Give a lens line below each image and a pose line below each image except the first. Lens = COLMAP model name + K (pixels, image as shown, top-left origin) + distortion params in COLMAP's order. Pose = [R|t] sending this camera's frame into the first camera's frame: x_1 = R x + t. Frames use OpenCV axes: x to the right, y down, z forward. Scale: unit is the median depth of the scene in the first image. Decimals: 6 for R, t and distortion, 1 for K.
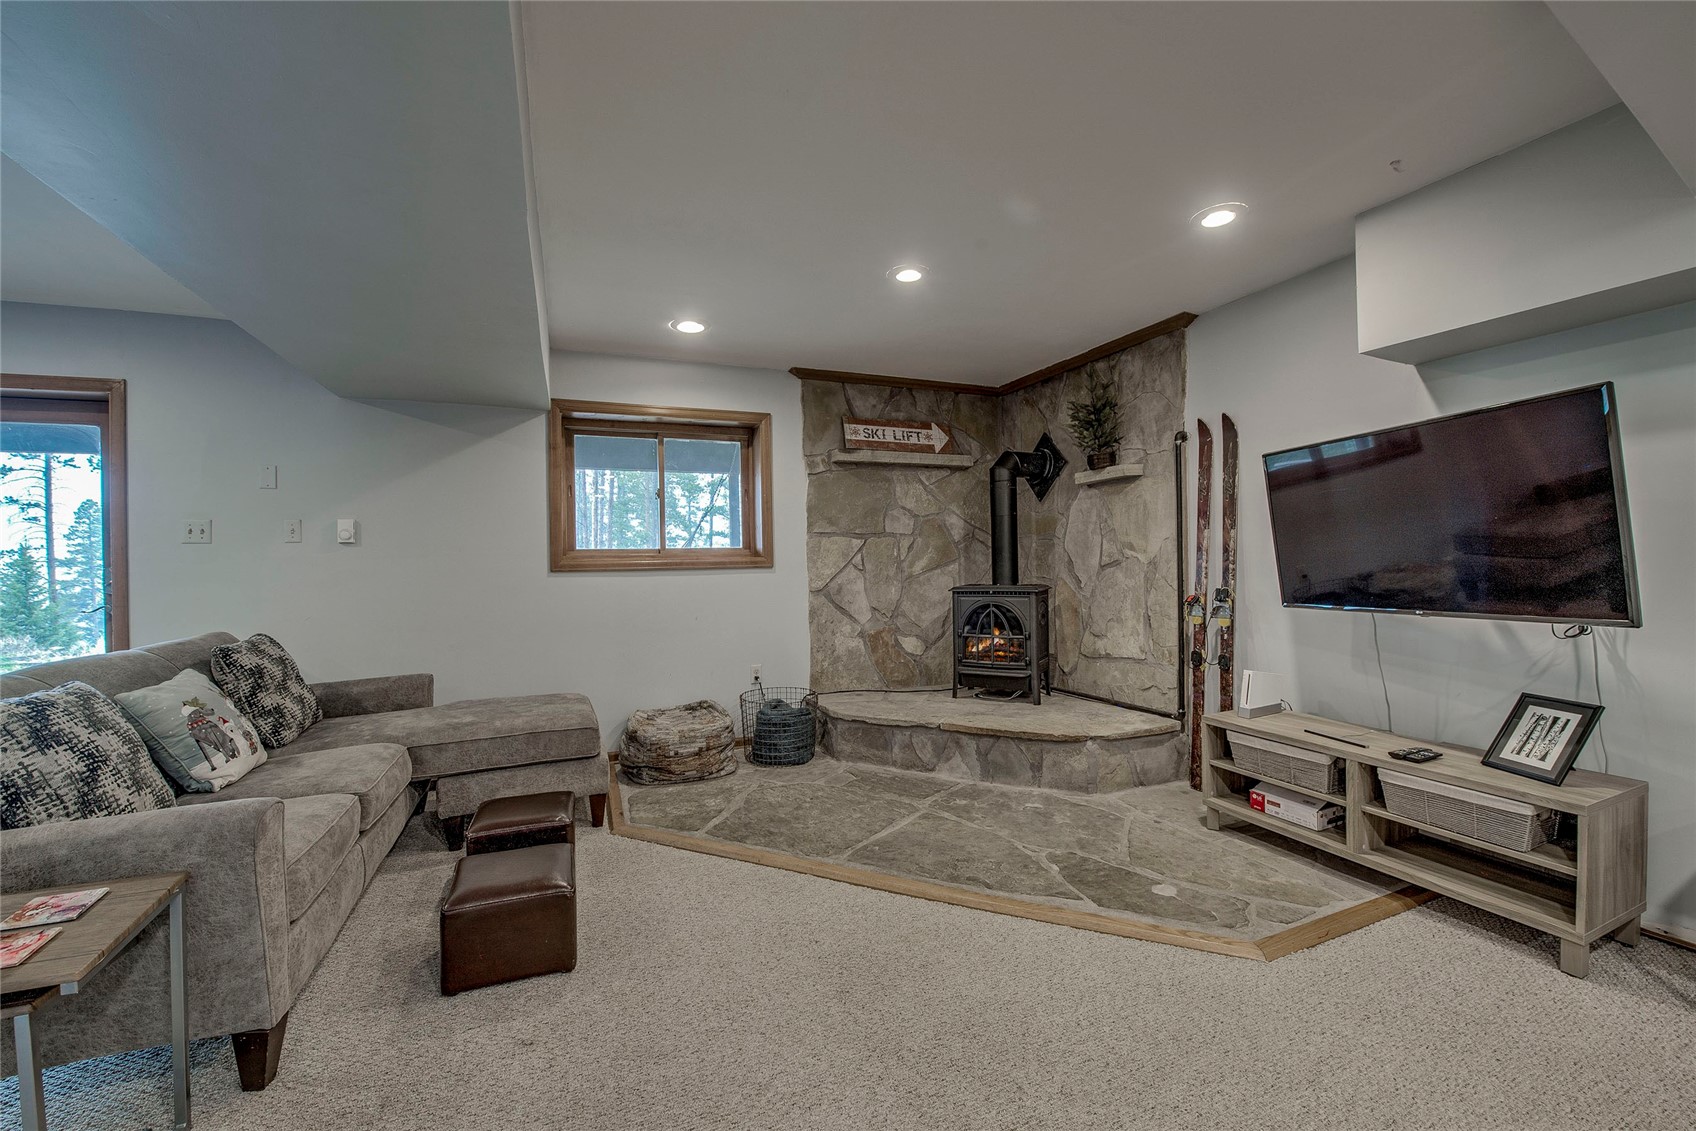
lens RADIAL K [[672.8, 0, 845.6], [0, 672.8, 568.0], [0, 0, 1]] dist [-0.013173, -0.004024]
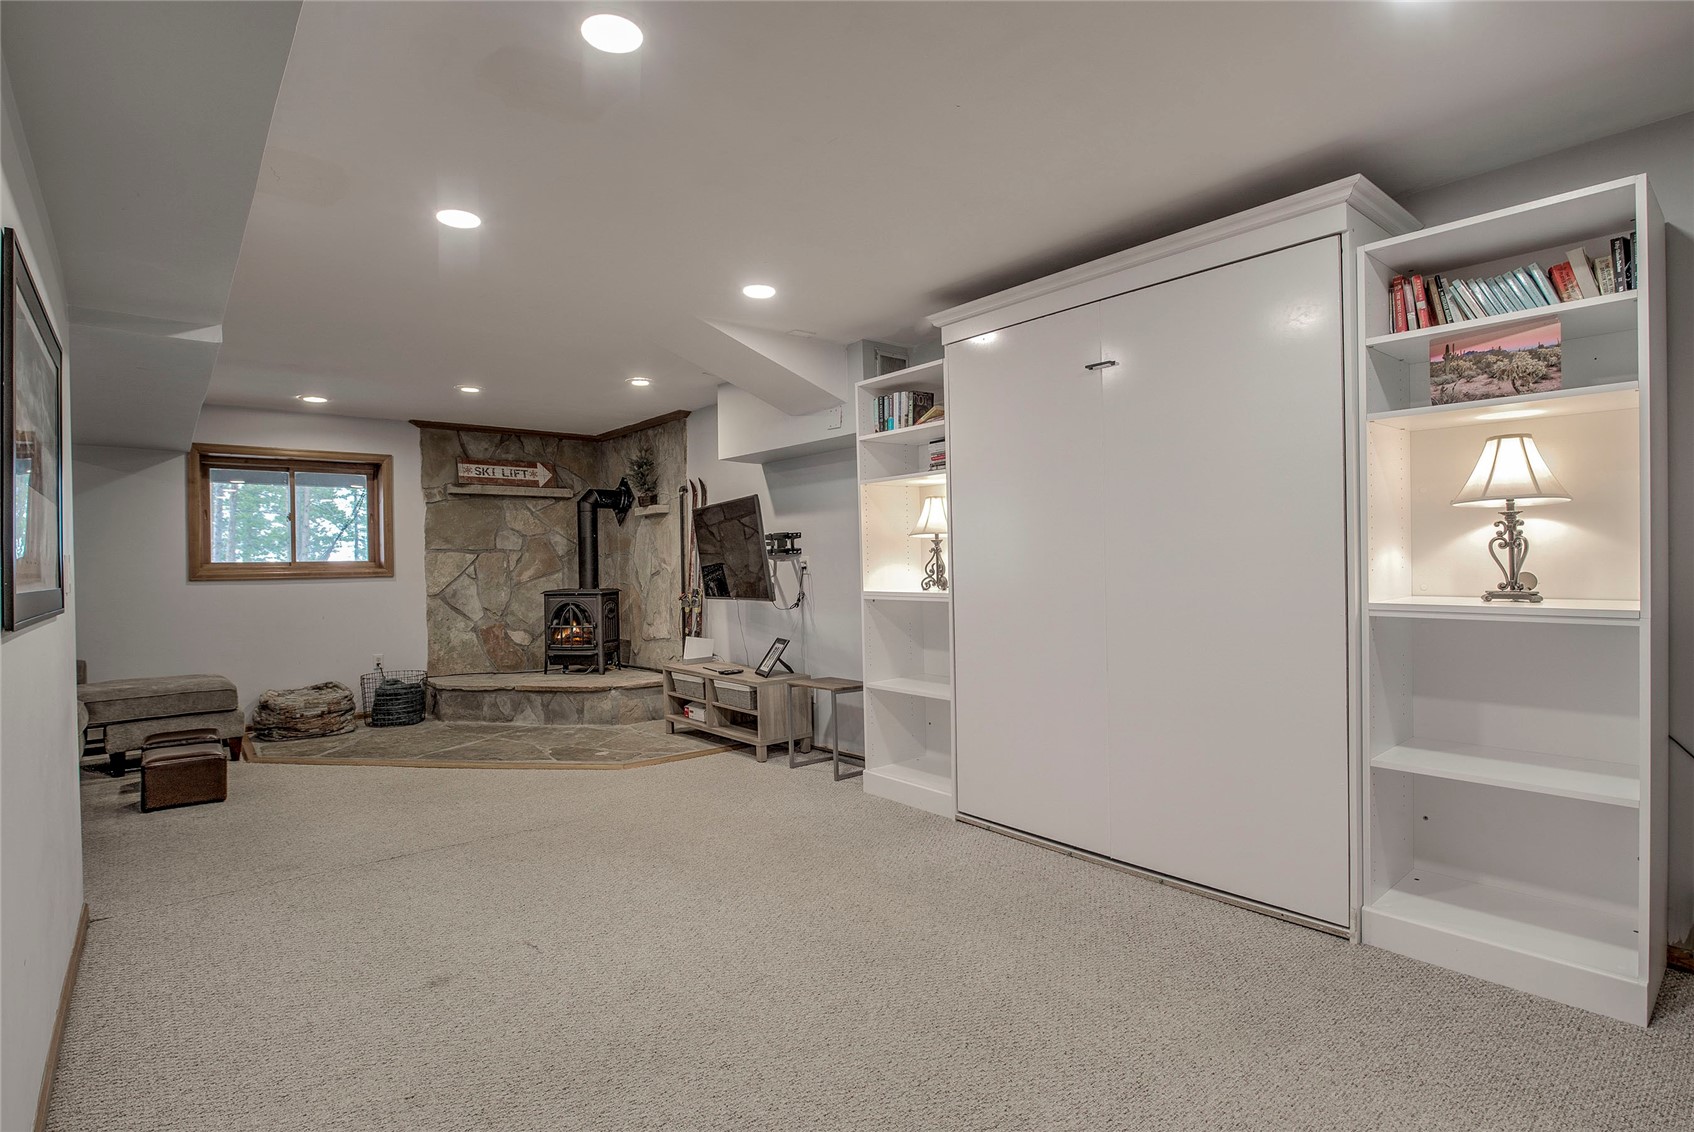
lens RADIAL K [[823.8, 0, 845.6], [0, 823.8, 567.3], [0, 0, 1]] dist [-0.002843, -0.010251]
pose [[0.953363, -0.000724, 0.301825, 0.230473], [0.004166, 0.999933, -0.010759, 0.001574], [-0.301797, 0.011514, 0.953303, -0.714228]]
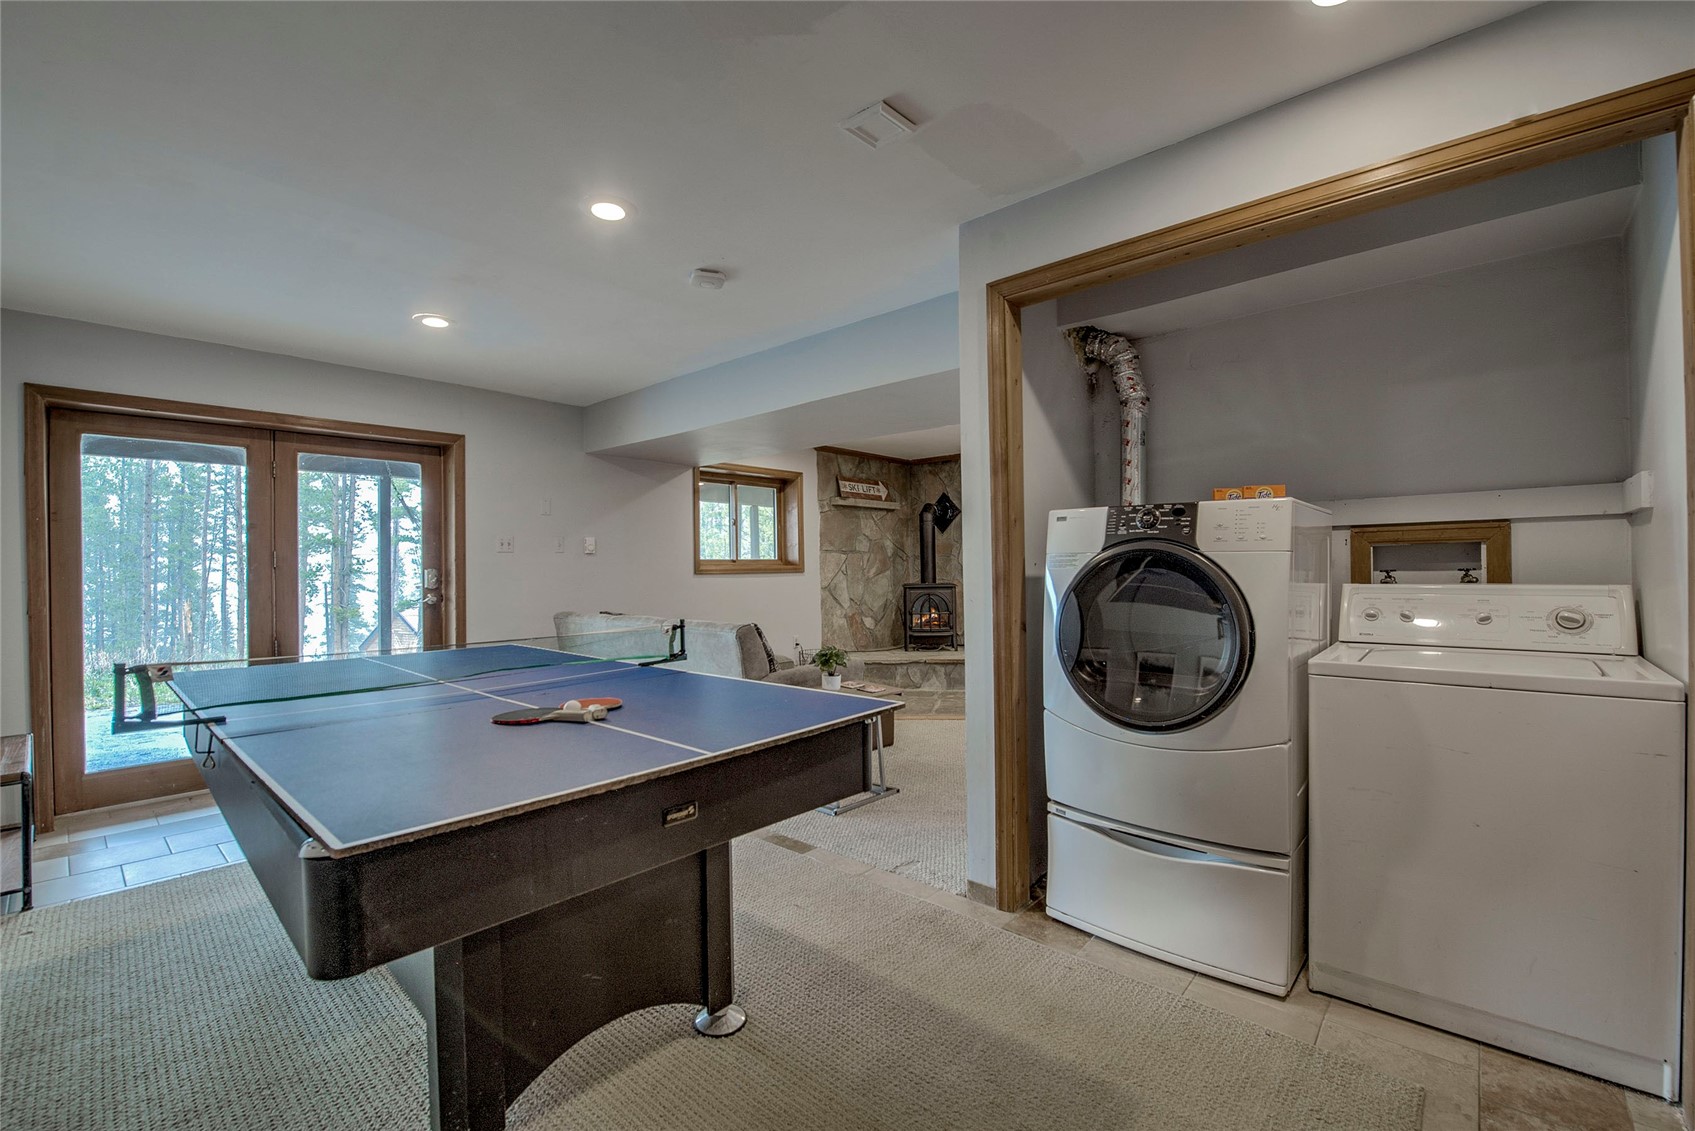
lens RADIAL K [[706.4, 0, 840.0], [0, 706.4, 567.3], [0, 0, 1]] dist [-0.010208, -0.004761]
pose [[0.905590, 0.006975, 0.424096, -0.705964], [0.000872, 0.999832, -0.018306, 0.017198], [-0.424153, 0.016948, 0.905432, -0.493456]]
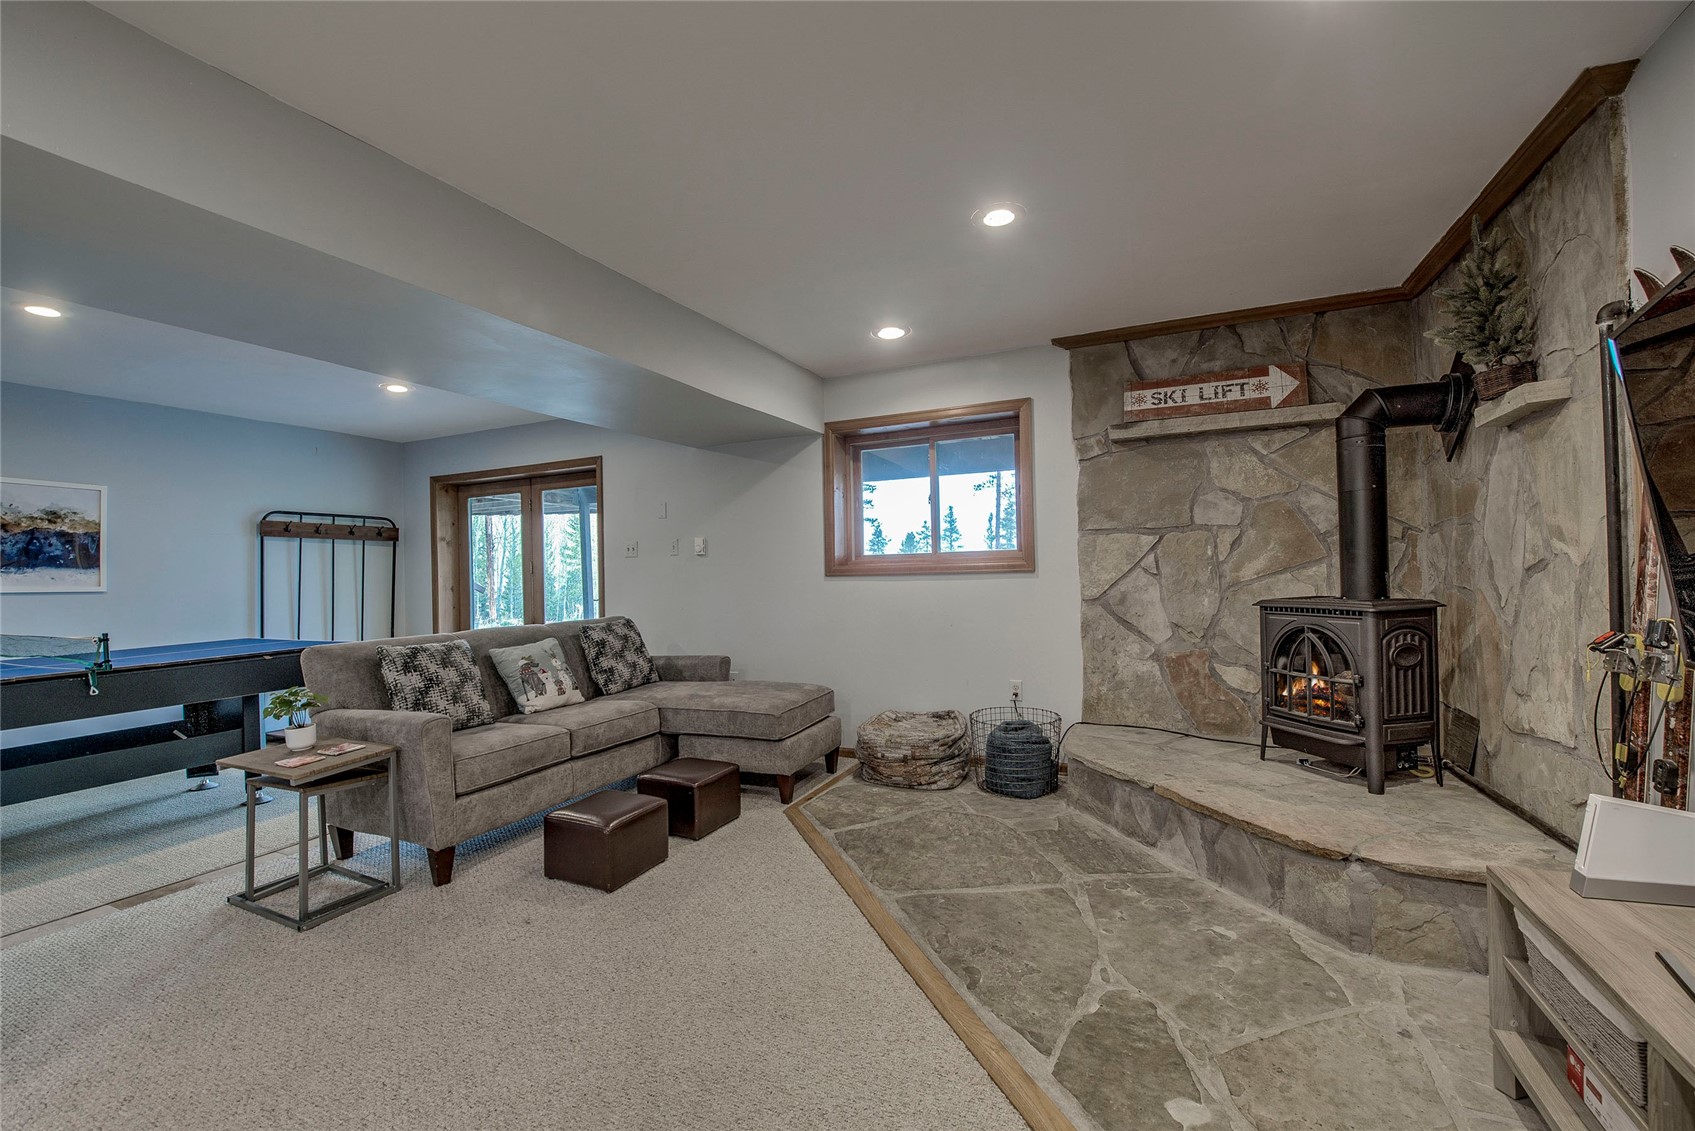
lens RADIAL K [[706.4, 0, 840.0], [0, 706.4, 567.3], [0, 0, 1]] dist [-0.010208, -0.004761]
pose [[0.680111, -0.004392, -0.733096, 0.388286], [0.006000, 0.999982, -0.000424, -0.007502], [0.733085, -0.004111, 0.680125, 0.180680]]
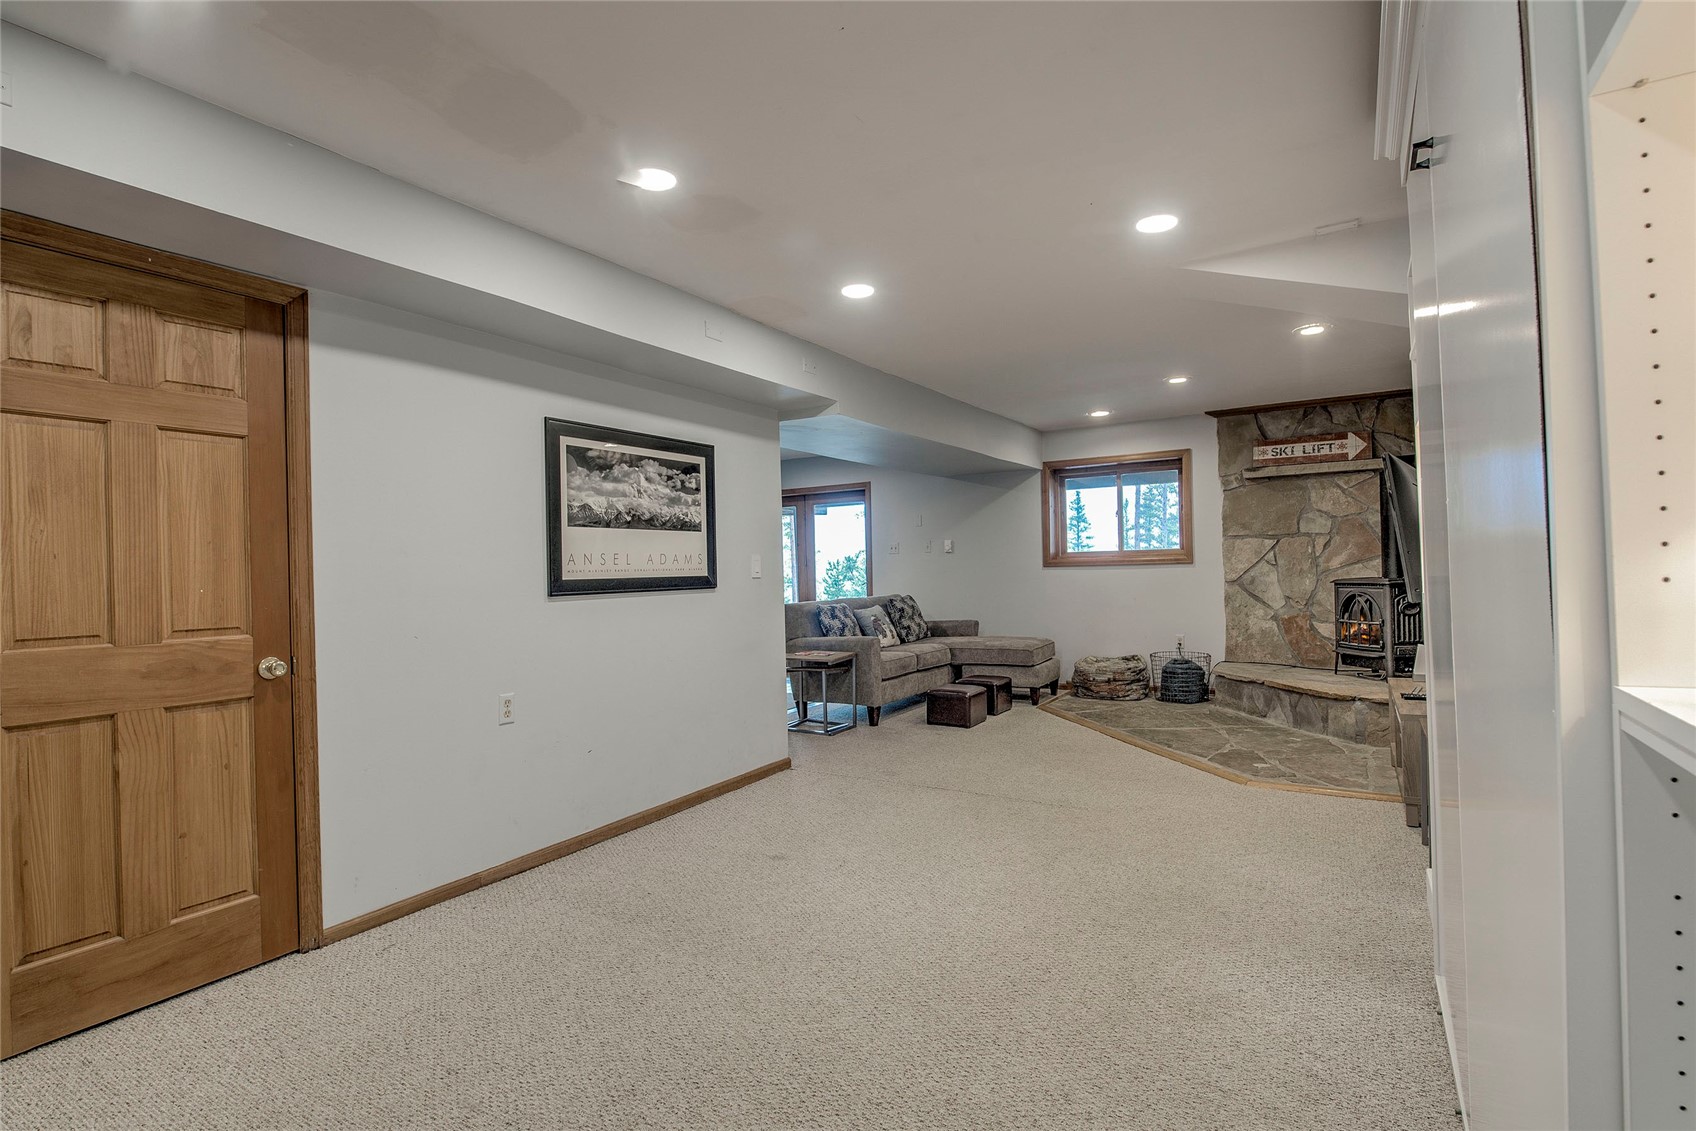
lens RADIAL K [[824.8, 0, 846.6], [0, 824.8, 566.8], [0, 0, 1]] dist [-0.002843, -0.010251]
pose [[0.593539, -0.000433, -0.804805, 0.787940], [0.007399, 0.999961, 0.004918, -0.006704], [0.804771, -0.008874, 0.593519, -0.519158]]
